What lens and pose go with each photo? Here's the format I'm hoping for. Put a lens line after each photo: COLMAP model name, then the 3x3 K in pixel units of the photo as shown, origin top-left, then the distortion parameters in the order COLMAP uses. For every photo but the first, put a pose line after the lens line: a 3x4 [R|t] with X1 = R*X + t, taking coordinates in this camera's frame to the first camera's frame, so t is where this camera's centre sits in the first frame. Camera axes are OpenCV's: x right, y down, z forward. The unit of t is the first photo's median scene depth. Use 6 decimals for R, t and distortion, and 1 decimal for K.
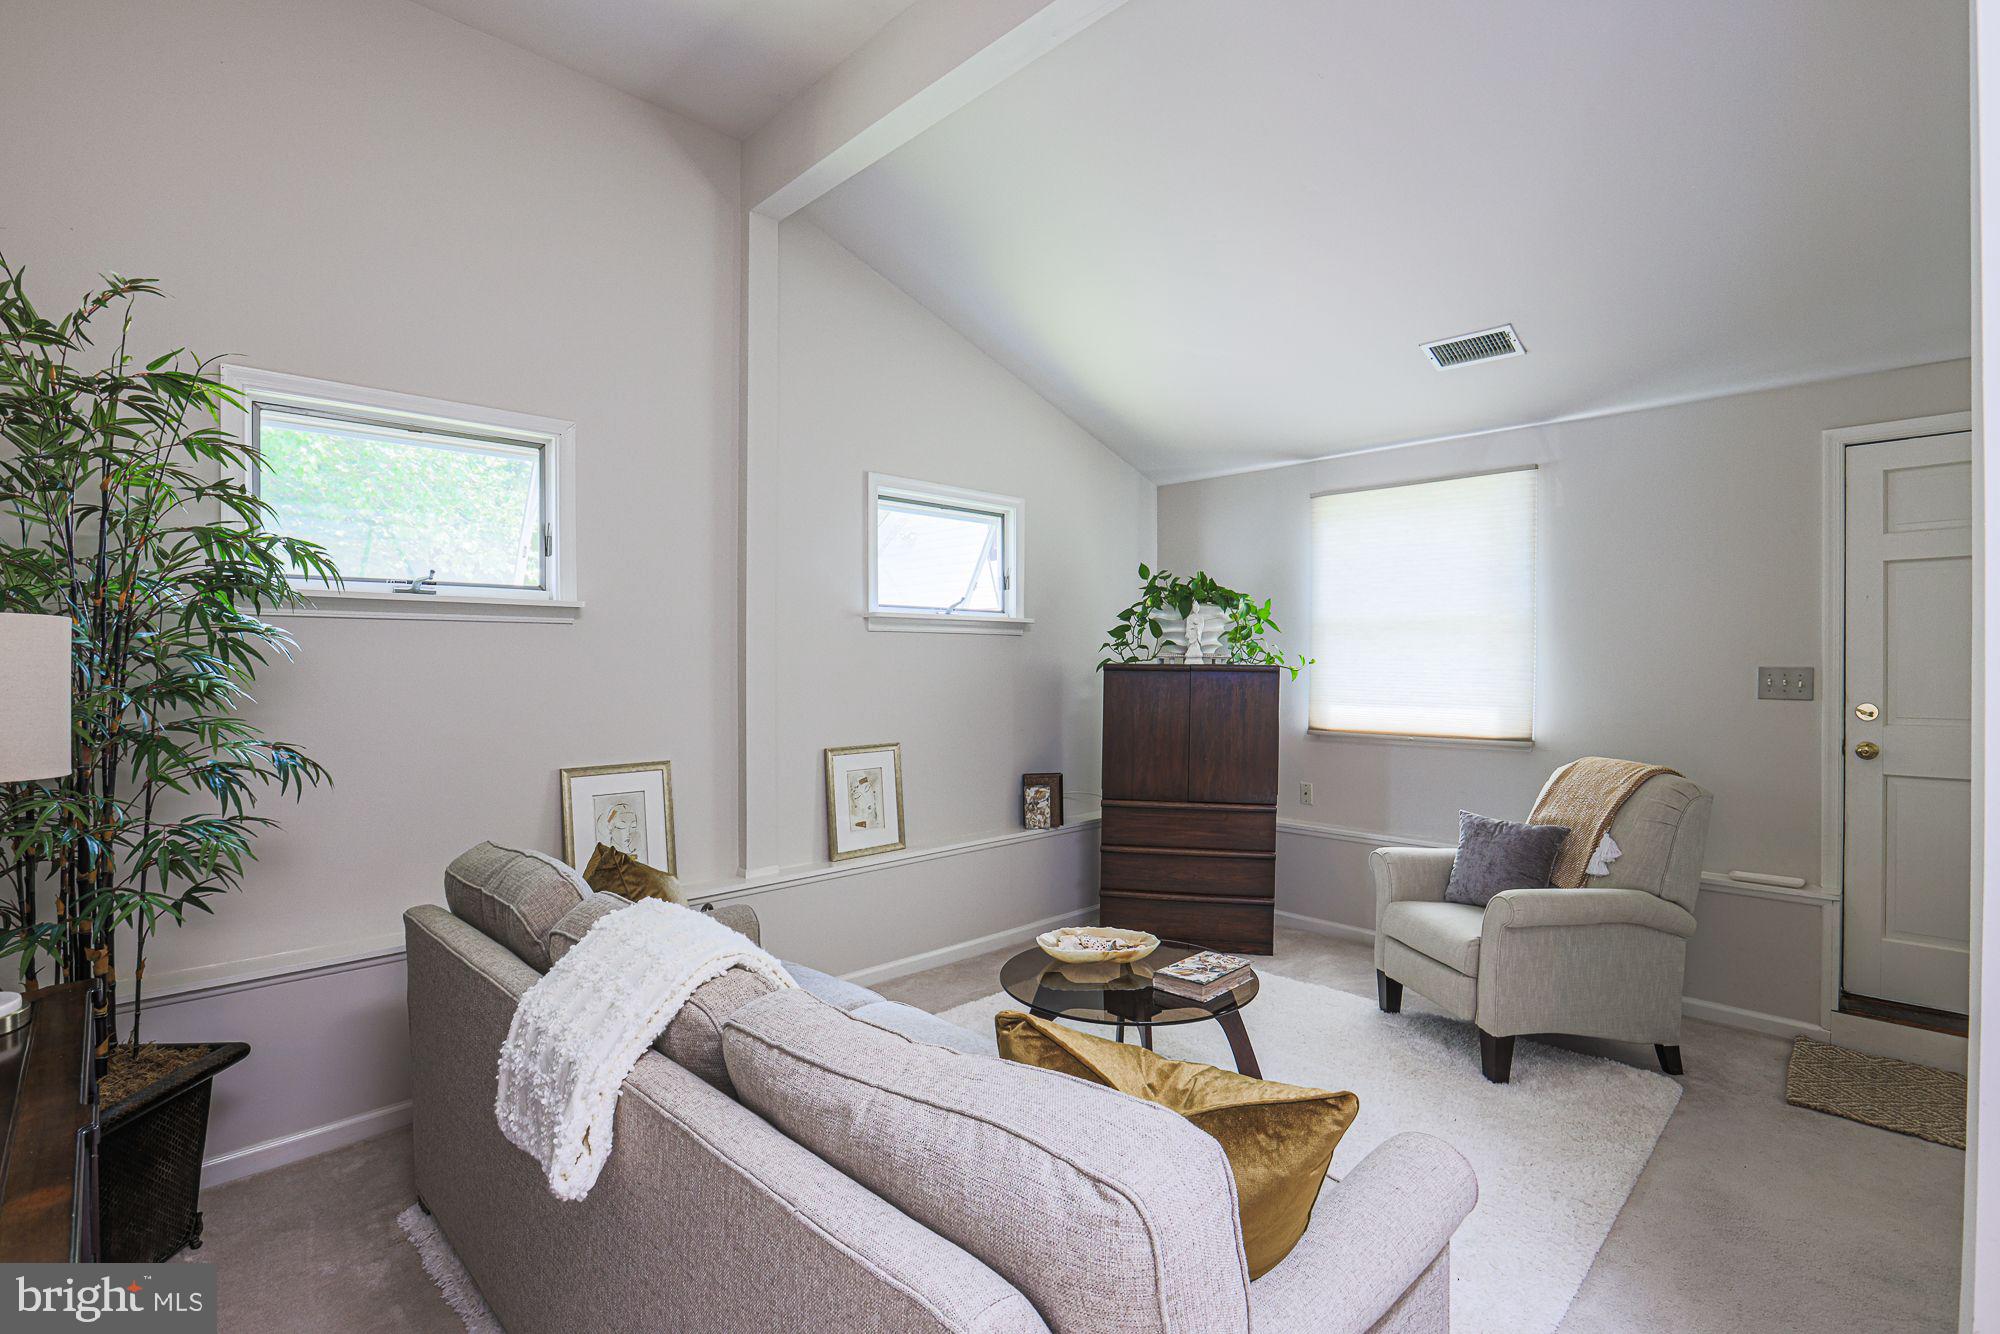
lens RADIAL K [[925.7, 0, 1005.0], [0, 925.7, 660.8], [0, 0, 1]] dist [-0.063156, 0.020123]
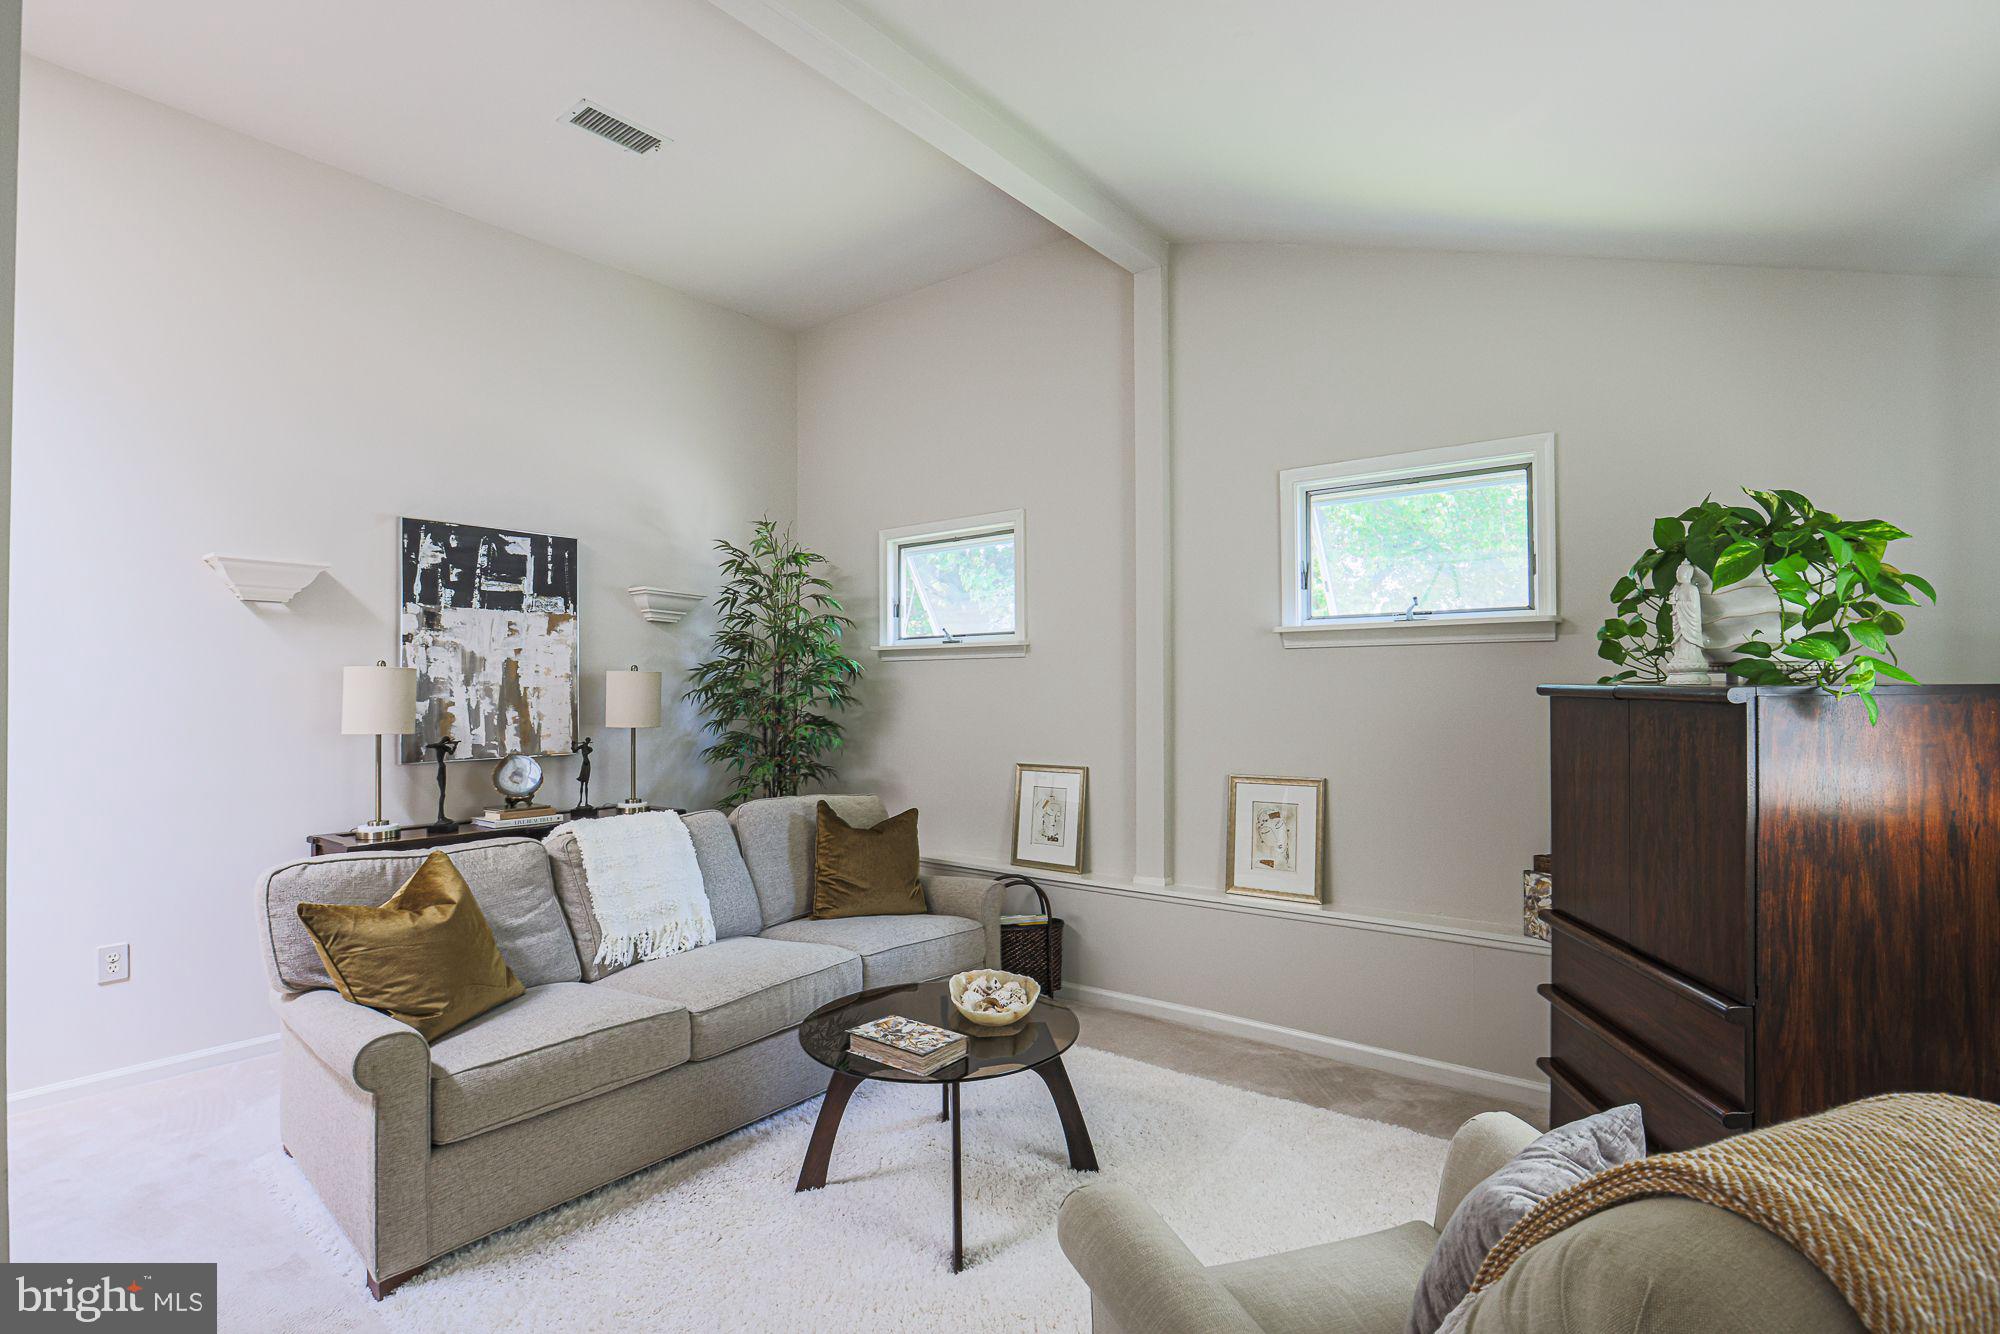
lens RADIAL K [[925.7, 0, 1005.0], [0, 925.7, 660.8], [0, 0, 1]] dist [-0.063156, 0.020123]
pose [[0.143049, -0.025903, -0.989377, 0.859174], [0.008064, 0.999655, -0.025006, -0.000758], [0.989683, -0.004402, 0.143209, 0.751098]]
